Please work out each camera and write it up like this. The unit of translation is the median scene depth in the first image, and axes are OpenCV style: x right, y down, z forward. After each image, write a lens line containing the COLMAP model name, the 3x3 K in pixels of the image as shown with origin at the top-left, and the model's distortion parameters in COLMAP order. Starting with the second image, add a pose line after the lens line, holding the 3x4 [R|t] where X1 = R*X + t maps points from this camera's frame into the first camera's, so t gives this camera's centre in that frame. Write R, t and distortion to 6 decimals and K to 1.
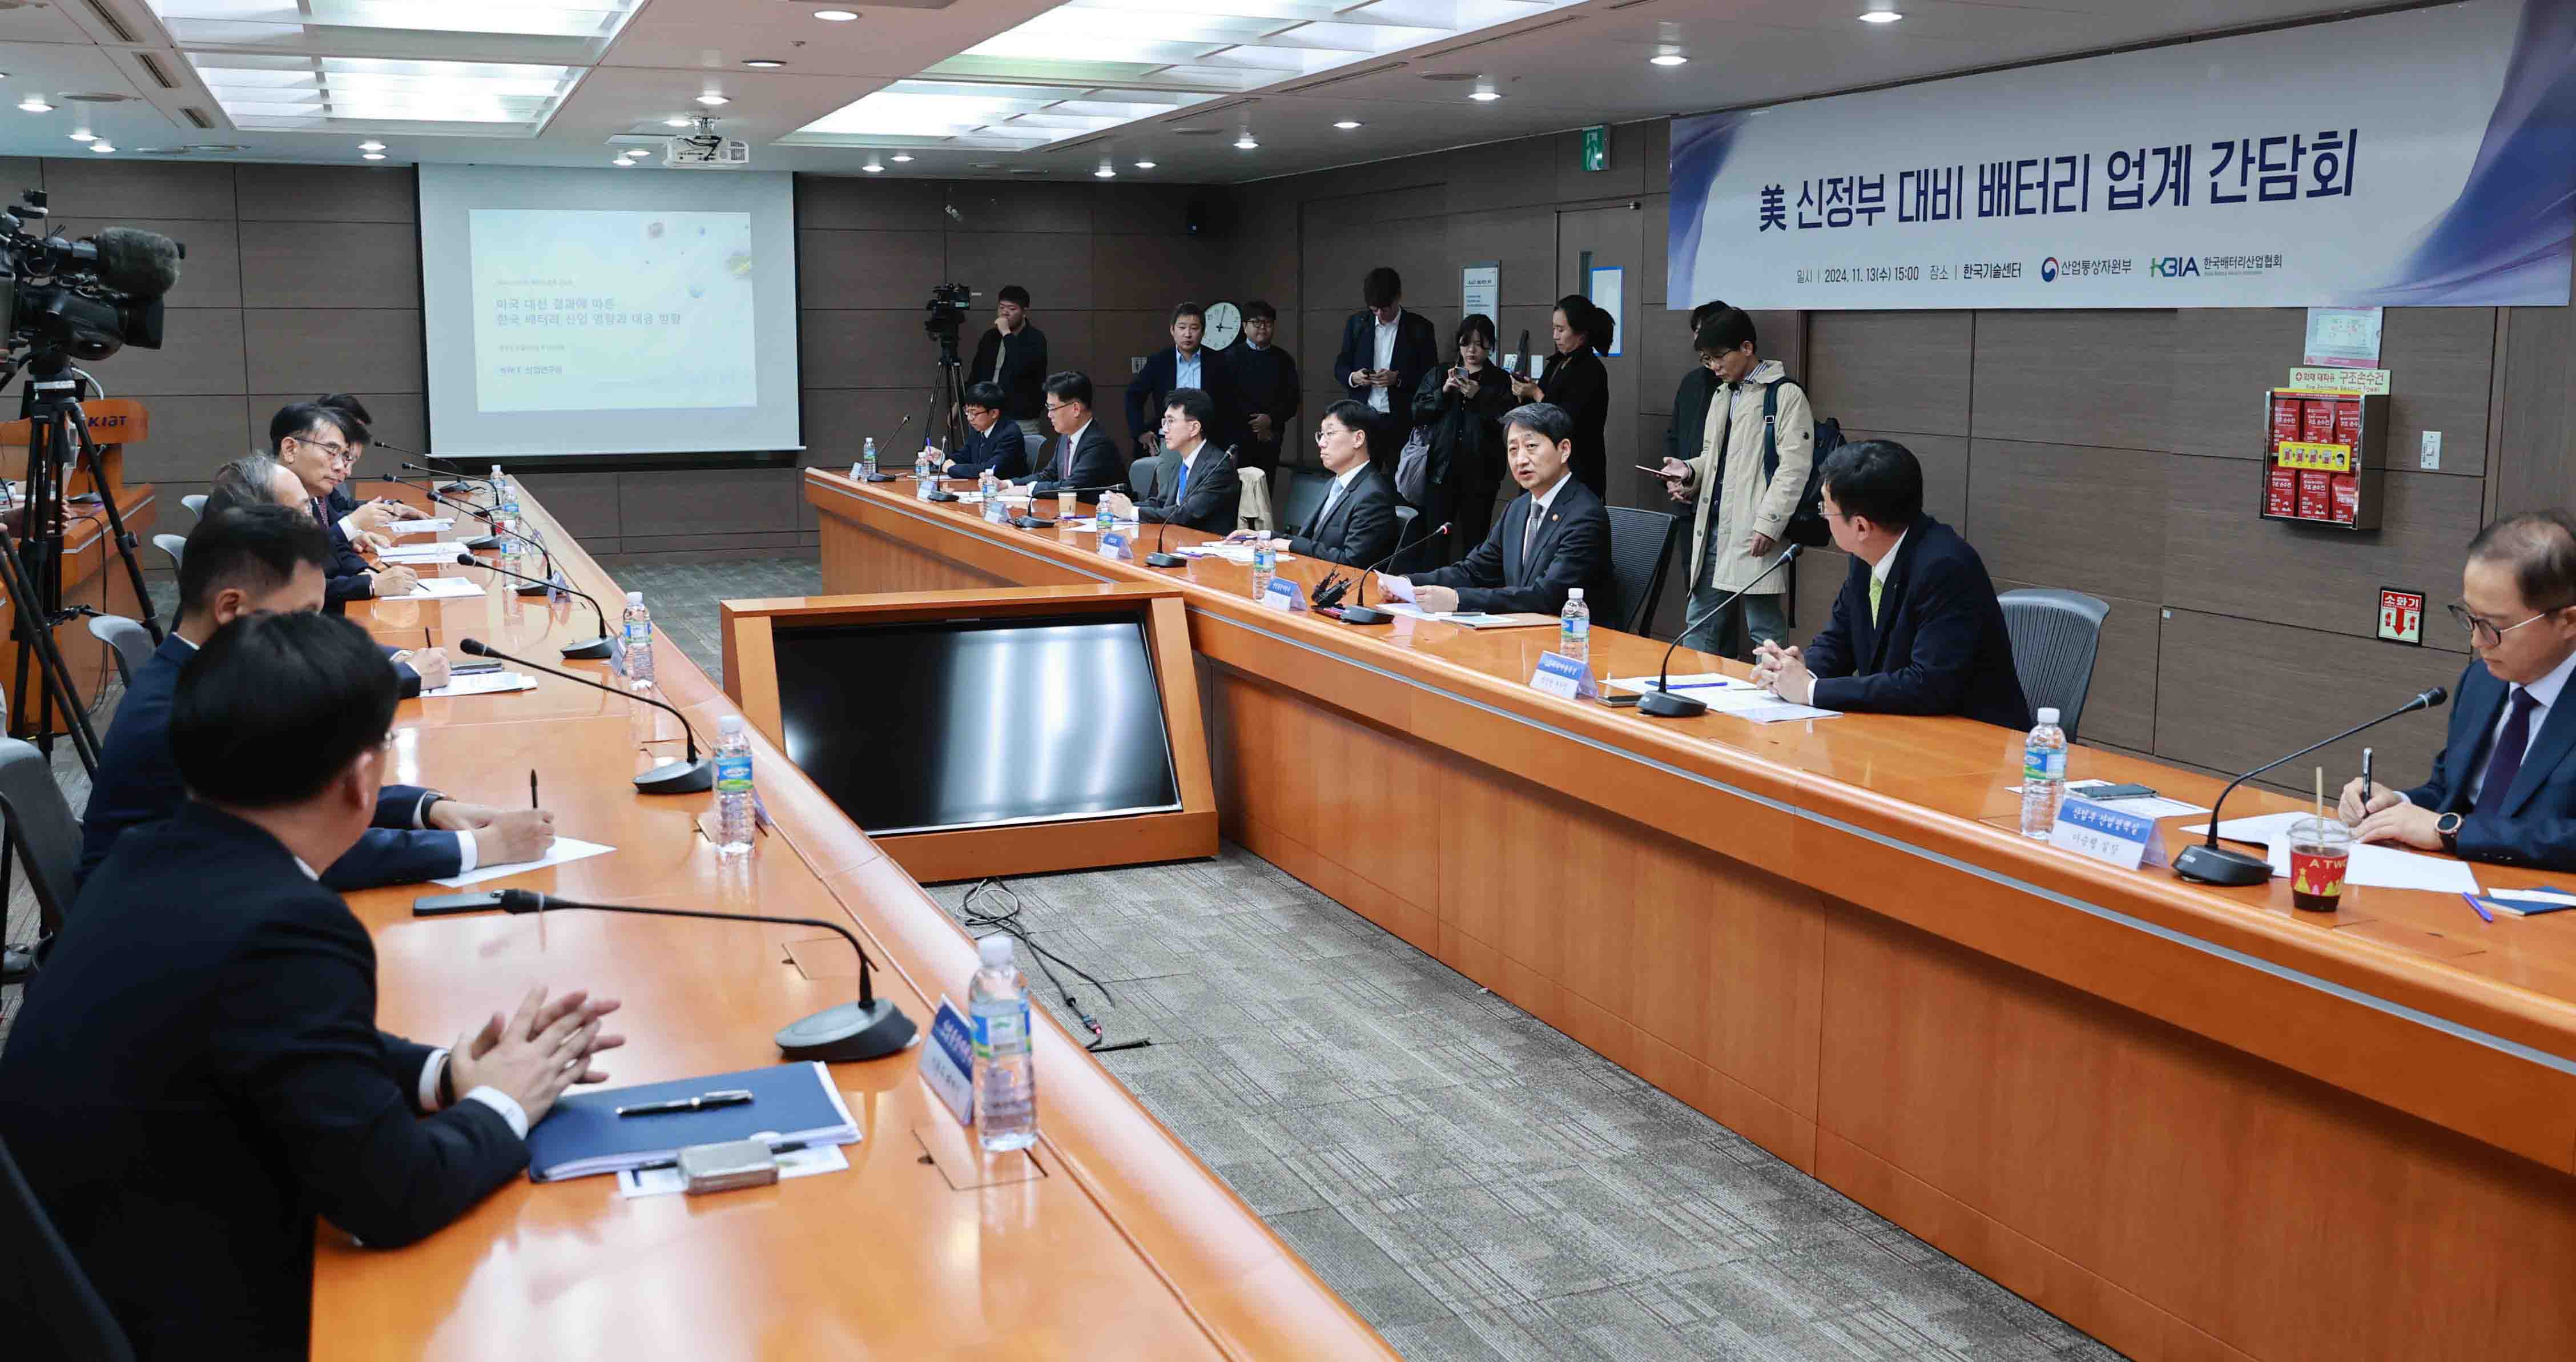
lens RADIAL K [[2074.2, 0, 1288.0], [0, 2074.2, 681.0], [0, 0, 1]] dist [-0.078142, 0.064604]
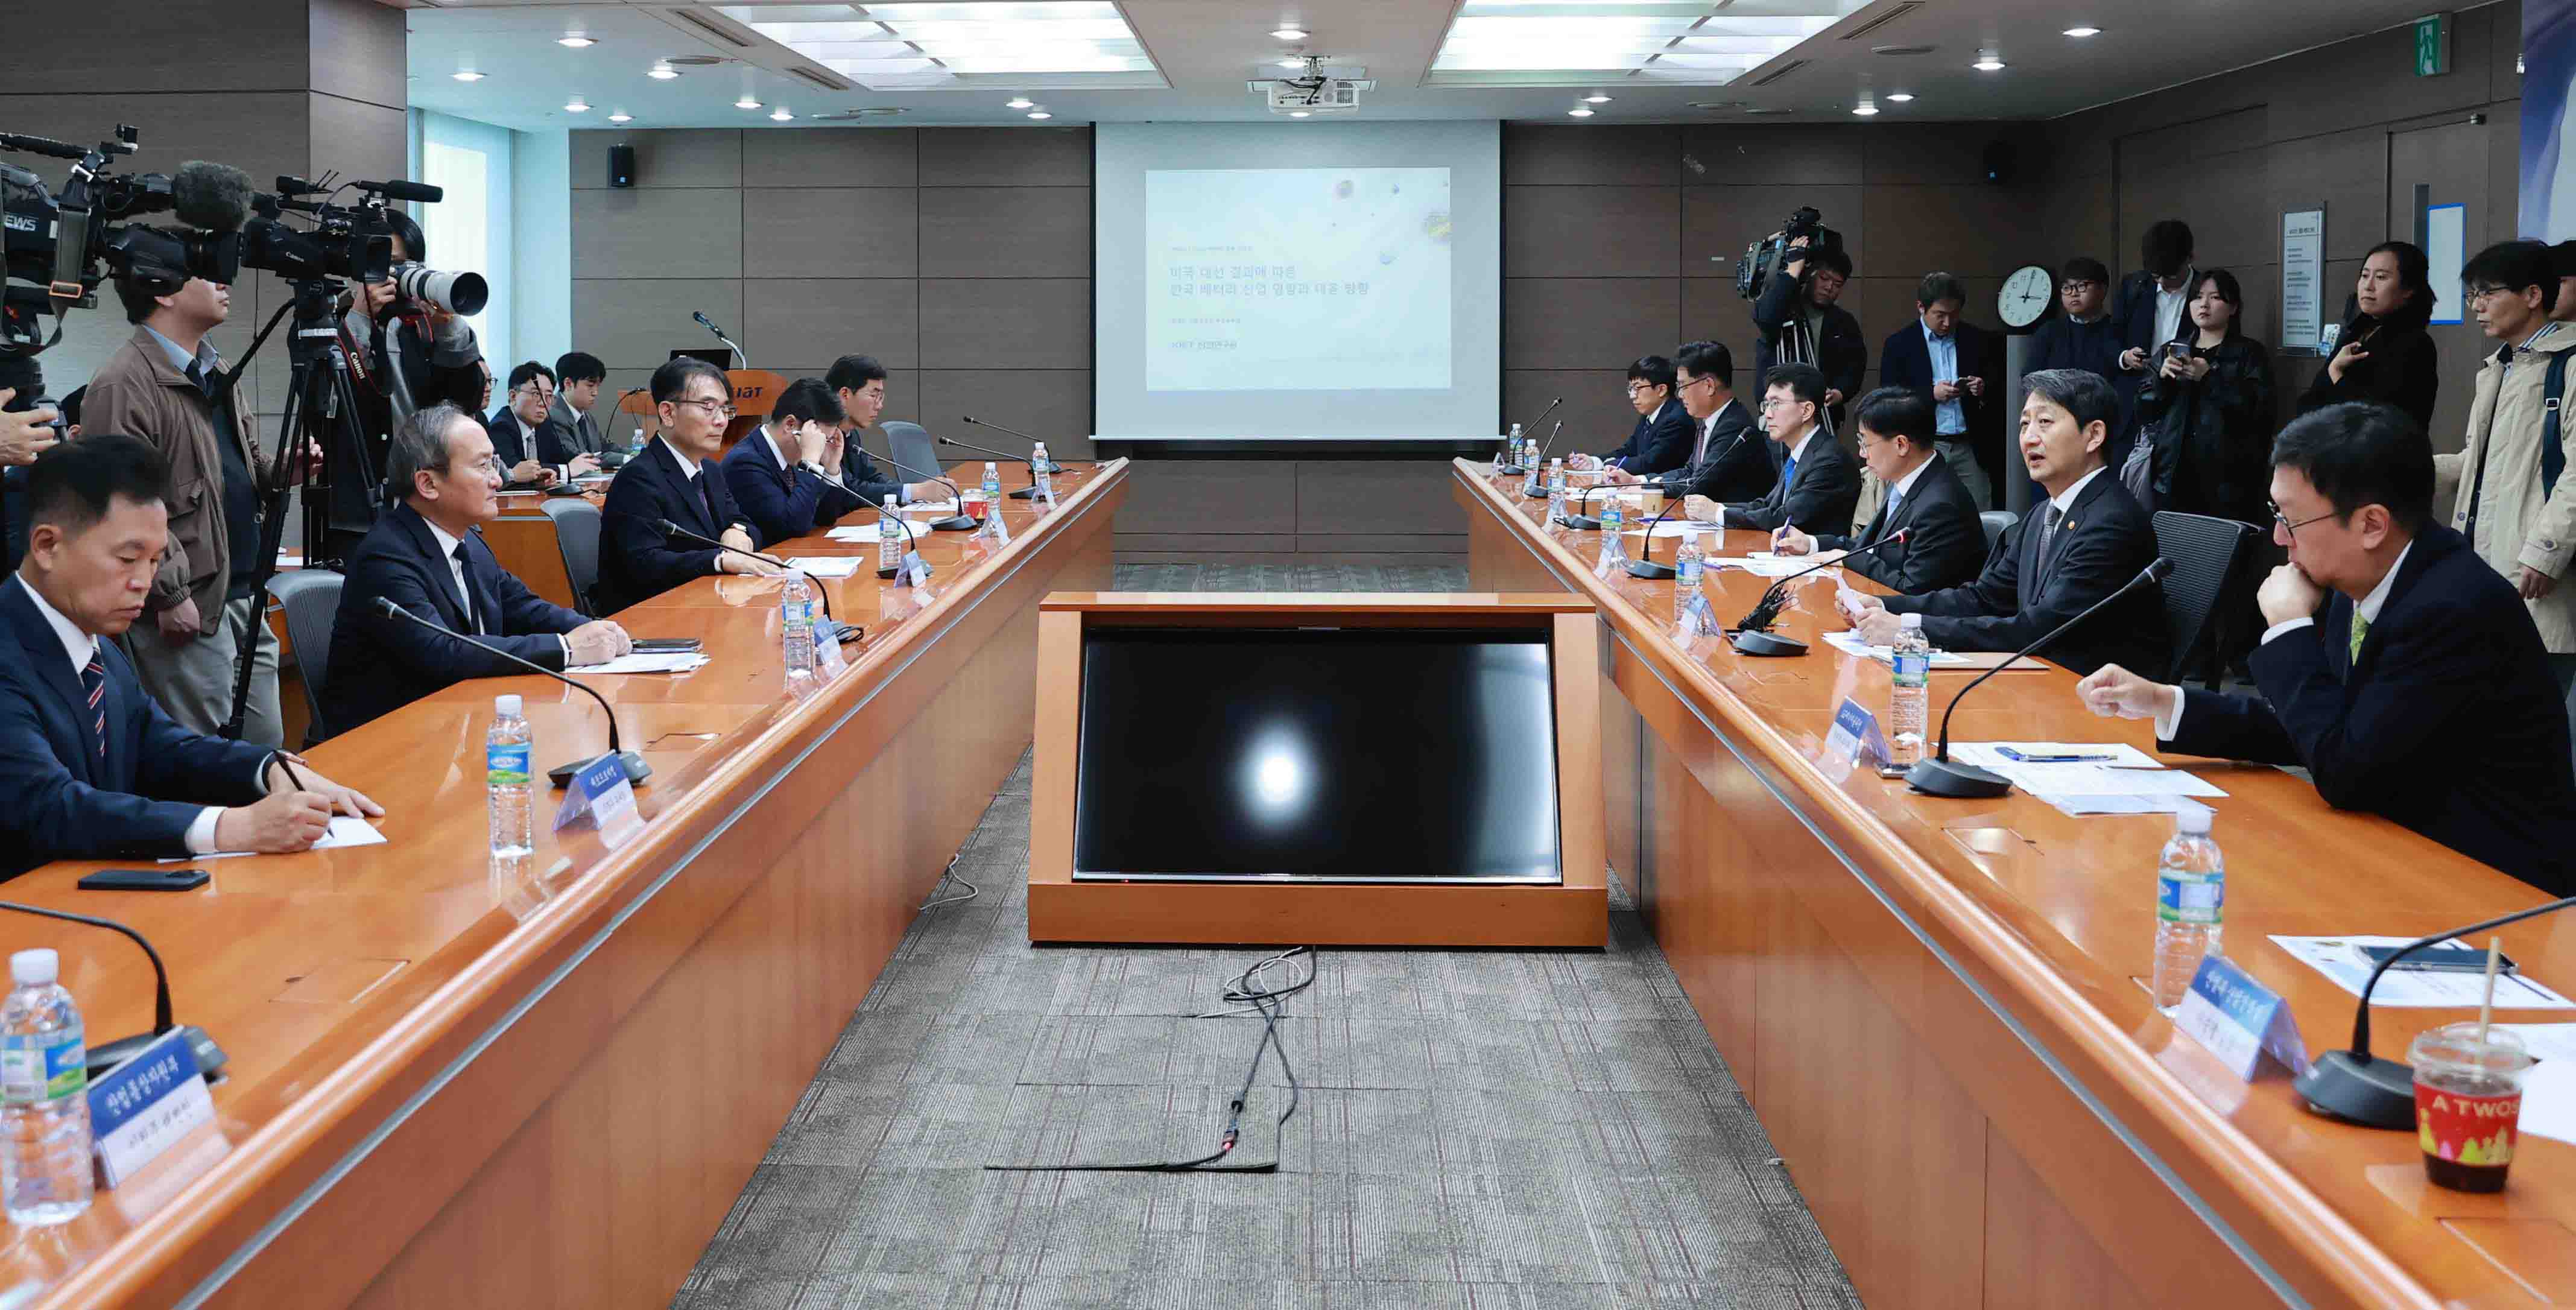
lens RADIAL K [[2435.0, 0, 1284.1], [0, 2435.0, 489.9], [0, 0, 1]] dist [-0.079201, 0.116203]
pose [[0.910567, 0.023633, -0.412685, 0.109158], [-0.063757, 0.994447, -0.083729, -0.001085], [0.408415, 0.102553, 0.907017, 0.053422]]
